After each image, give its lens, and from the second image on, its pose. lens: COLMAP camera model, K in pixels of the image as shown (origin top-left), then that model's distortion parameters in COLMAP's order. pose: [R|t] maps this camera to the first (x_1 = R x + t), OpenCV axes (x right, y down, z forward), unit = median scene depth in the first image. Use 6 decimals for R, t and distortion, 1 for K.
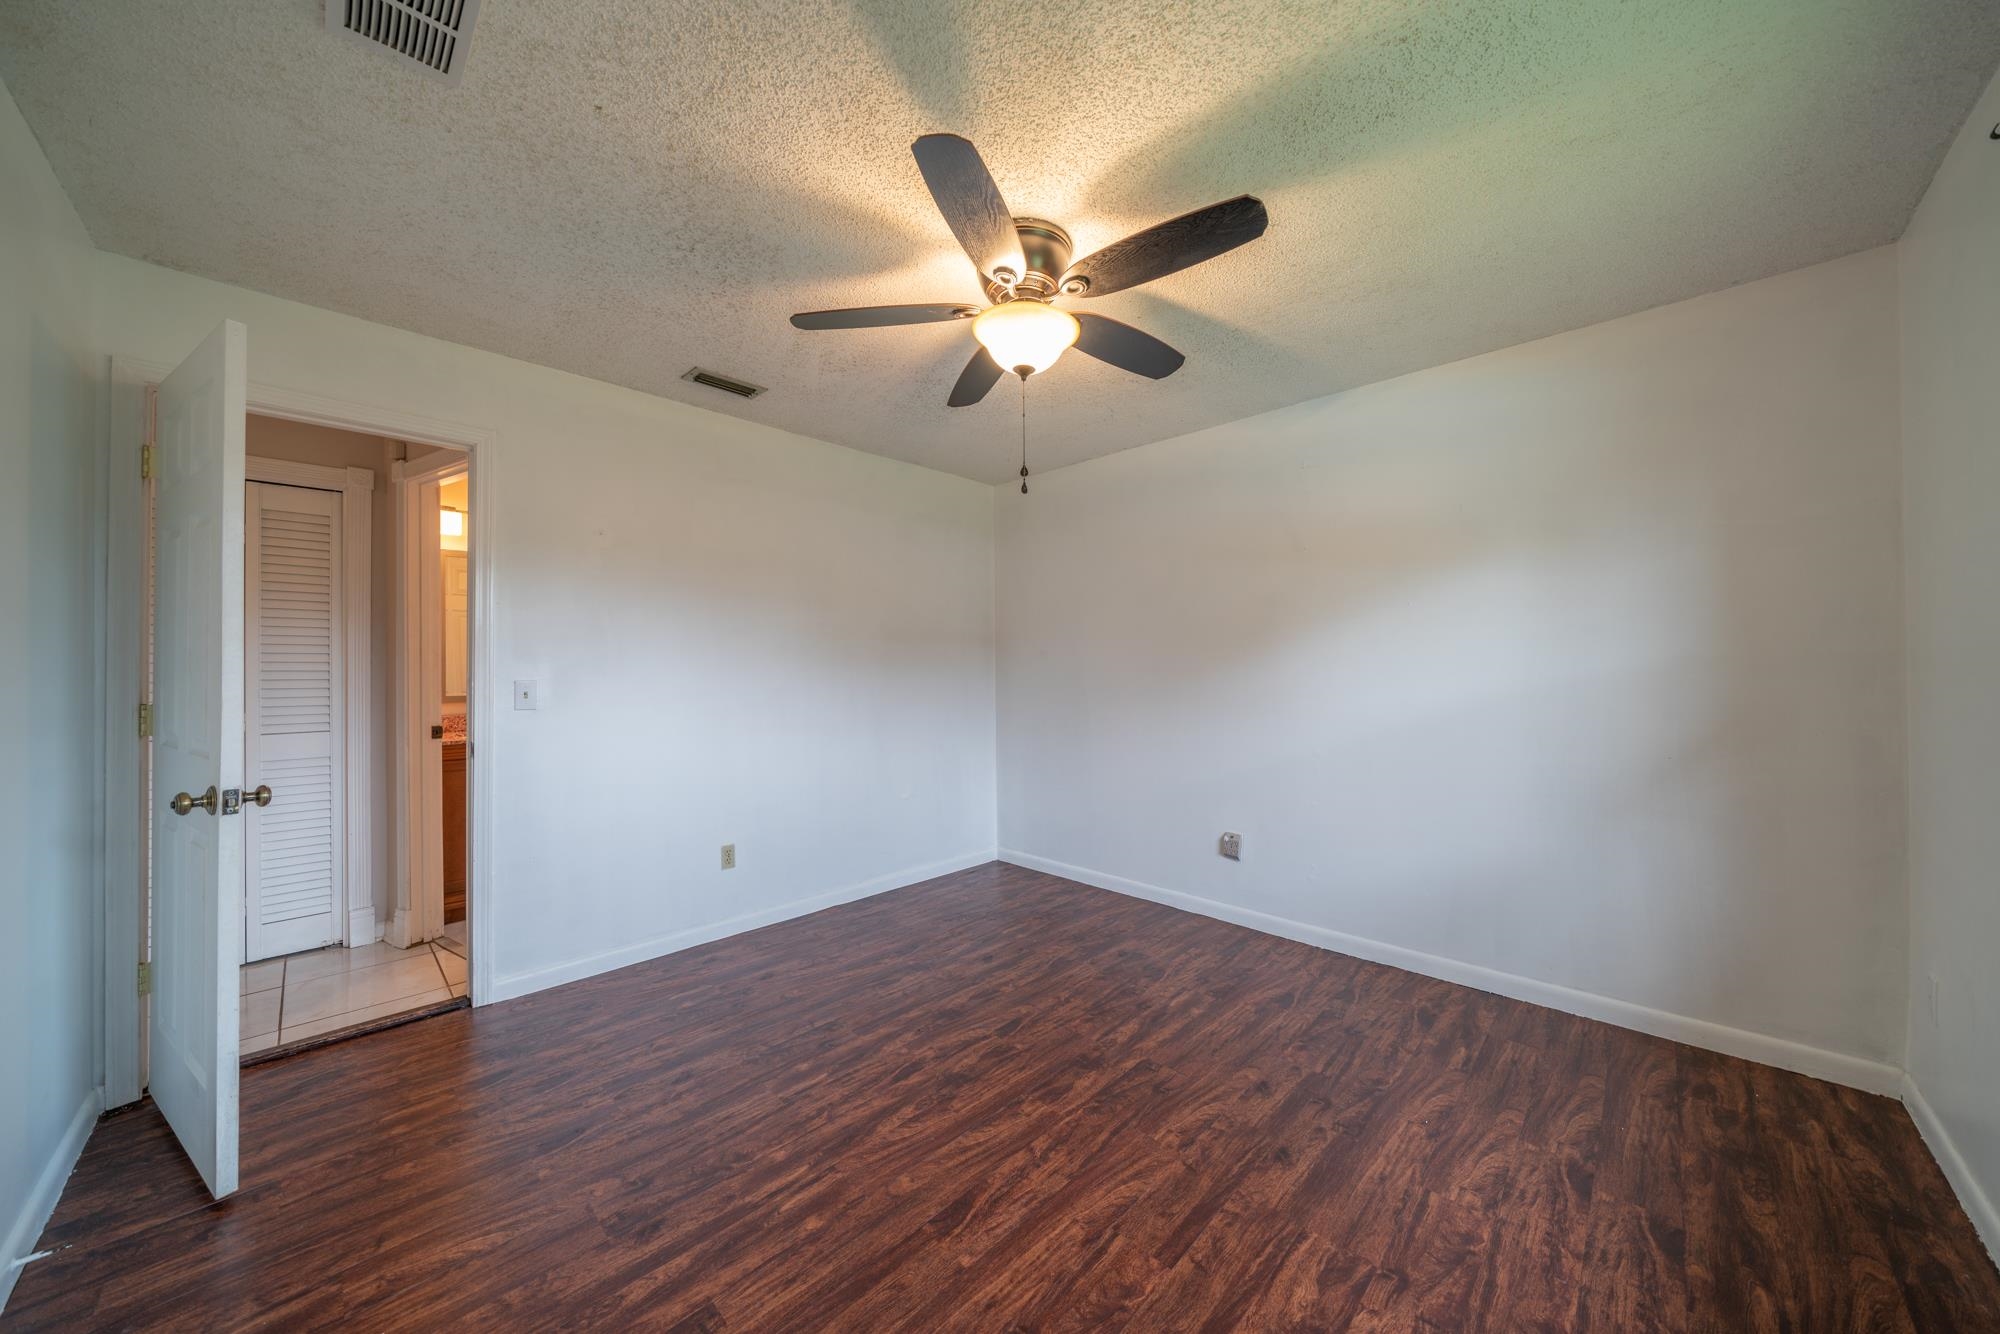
lens RADIAL K [[678.0, 0, 997.8], [0, 678.0, 664.3], [0, 0, 1]] dist [-0.007889, 0.000277]
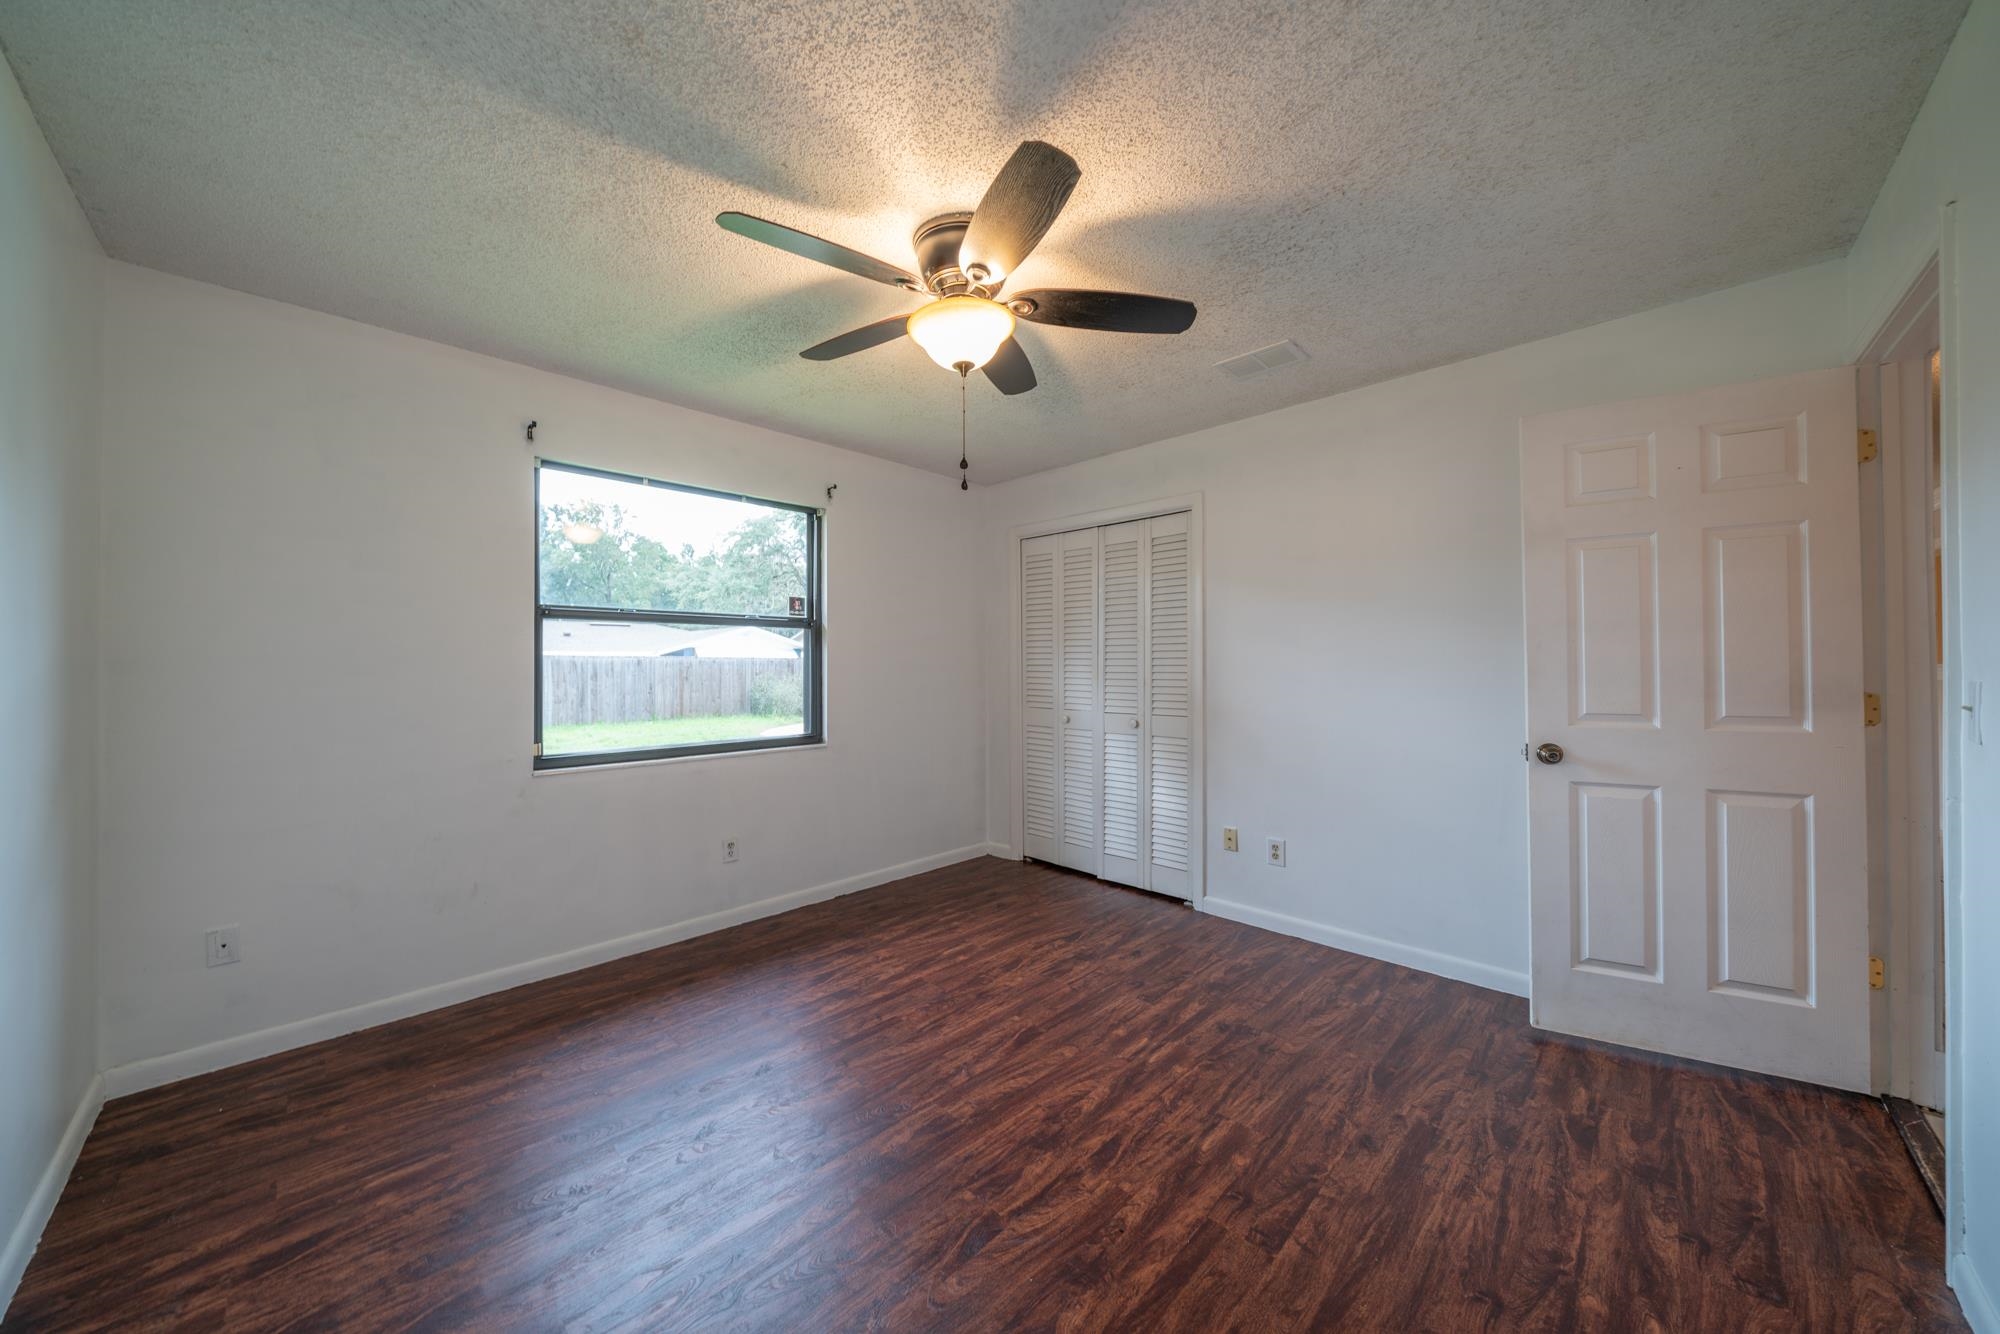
lens RADIAL K [[678.0, 0, 997.8], [0, 678.0, 664.3], [0, 0, 1]] dist [-0.007889, 0.000277]
pose [[-0.999944, 0.009992, -0.003627, -0.003568], [0.010008, 0.999940, -0.004537, 0.009137], [0.003582, -0.004573, -0.999983, 2.022227]]
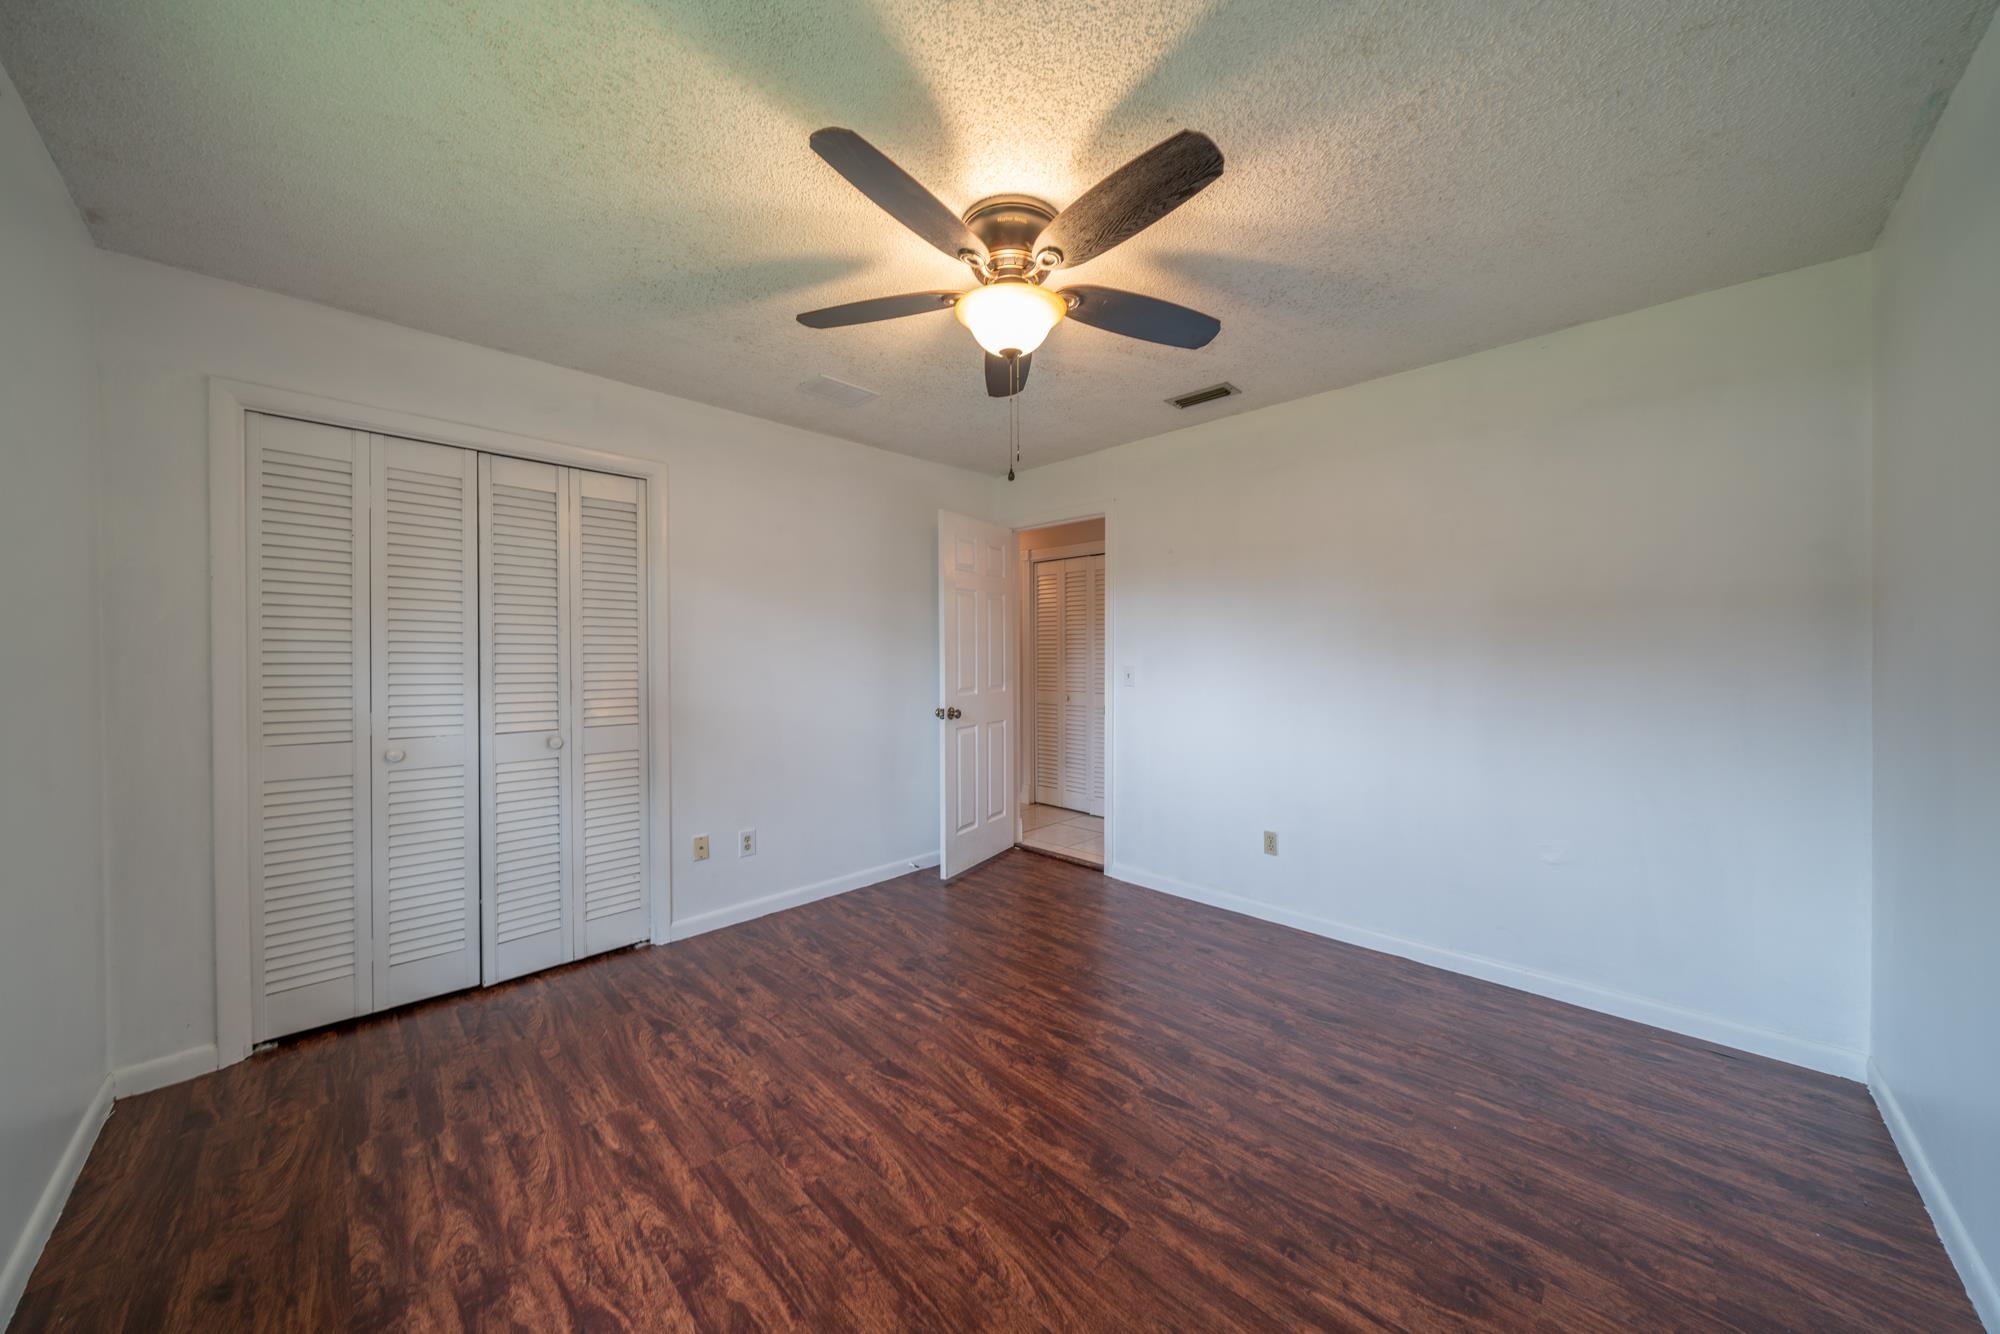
lens RADIAL K [[678.0, 0, 997.8], [0, 678.0, 664.3], [0, 0, 1]] dist [-0.007889, 0.000277]
pose [[-0.001397, 0.013766, -0.999904, 1.027205], [0.007703, 0.999876, 0.013755, -0.002017], [0.999969, -0.007683, -0.001503, 0.993516]]
